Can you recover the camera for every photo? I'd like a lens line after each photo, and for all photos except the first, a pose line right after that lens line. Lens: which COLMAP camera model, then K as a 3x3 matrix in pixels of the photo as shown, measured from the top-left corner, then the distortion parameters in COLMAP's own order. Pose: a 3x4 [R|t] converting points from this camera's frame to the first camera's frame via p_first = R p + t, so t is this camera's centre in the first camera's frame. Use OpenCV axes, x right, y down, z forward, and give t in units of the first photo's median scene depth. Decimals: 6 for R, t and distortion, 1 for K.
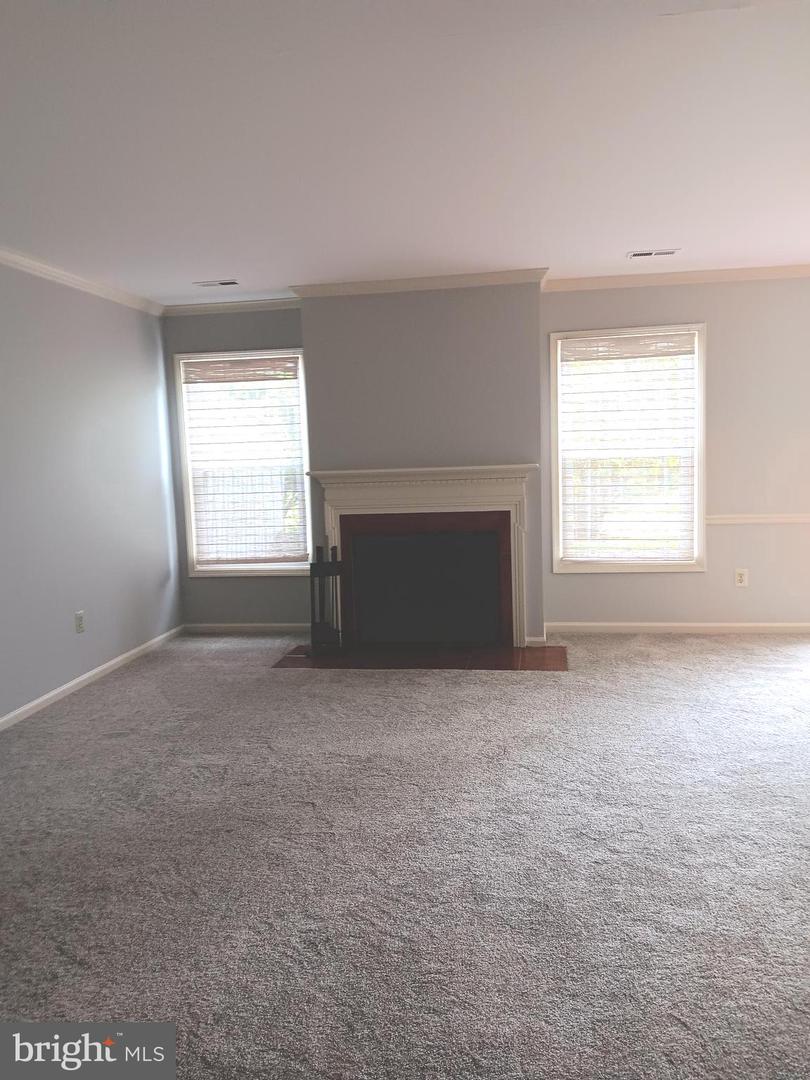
lens RADIAL K [[848.0, 0, 393.9], [0, 848.0, 538.9], [0, 0, 1]] dist [0.054038, -0.009796]
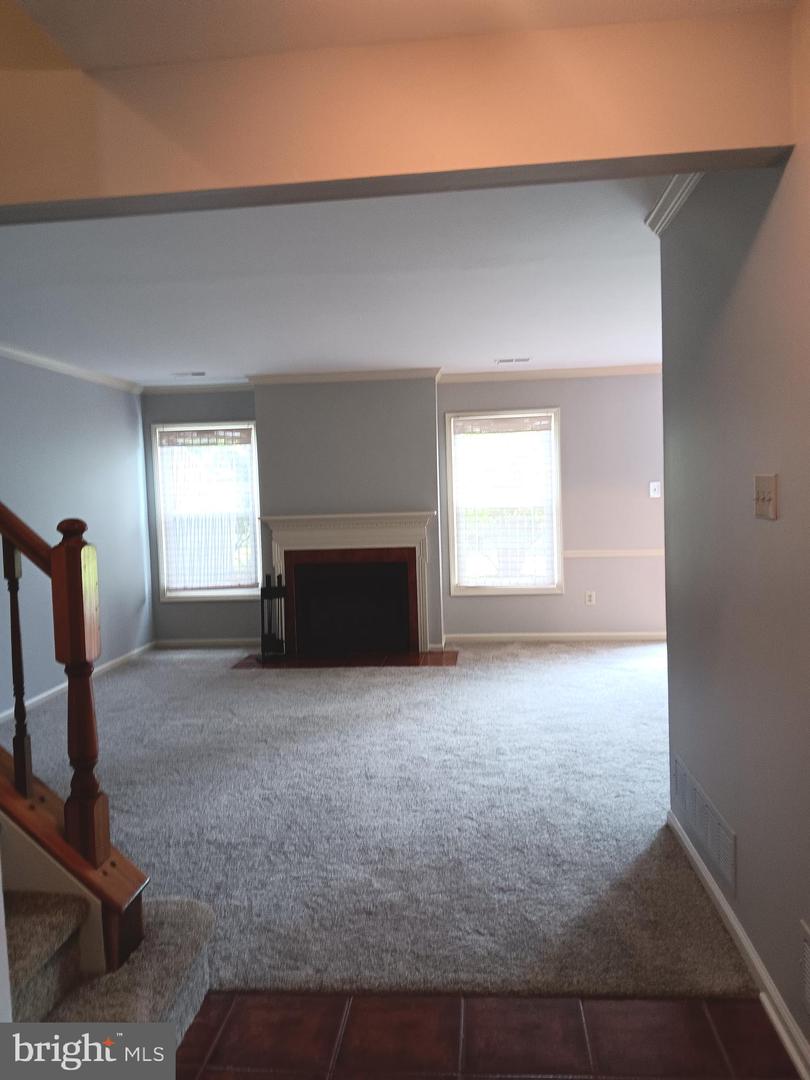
lens RADIAL K [[848.0, 0, 413.5], [0, 848.0, 548.9], [0, 0, 1]] dist [0.054038, -0.009796]
pose [[0.996132, -0.001141, 0.087860, 0.019778], [0.004625, 0.999211, -0.039457, 0.021913], [-0.087746, 0.039711, 0.995351, -0.315973]]
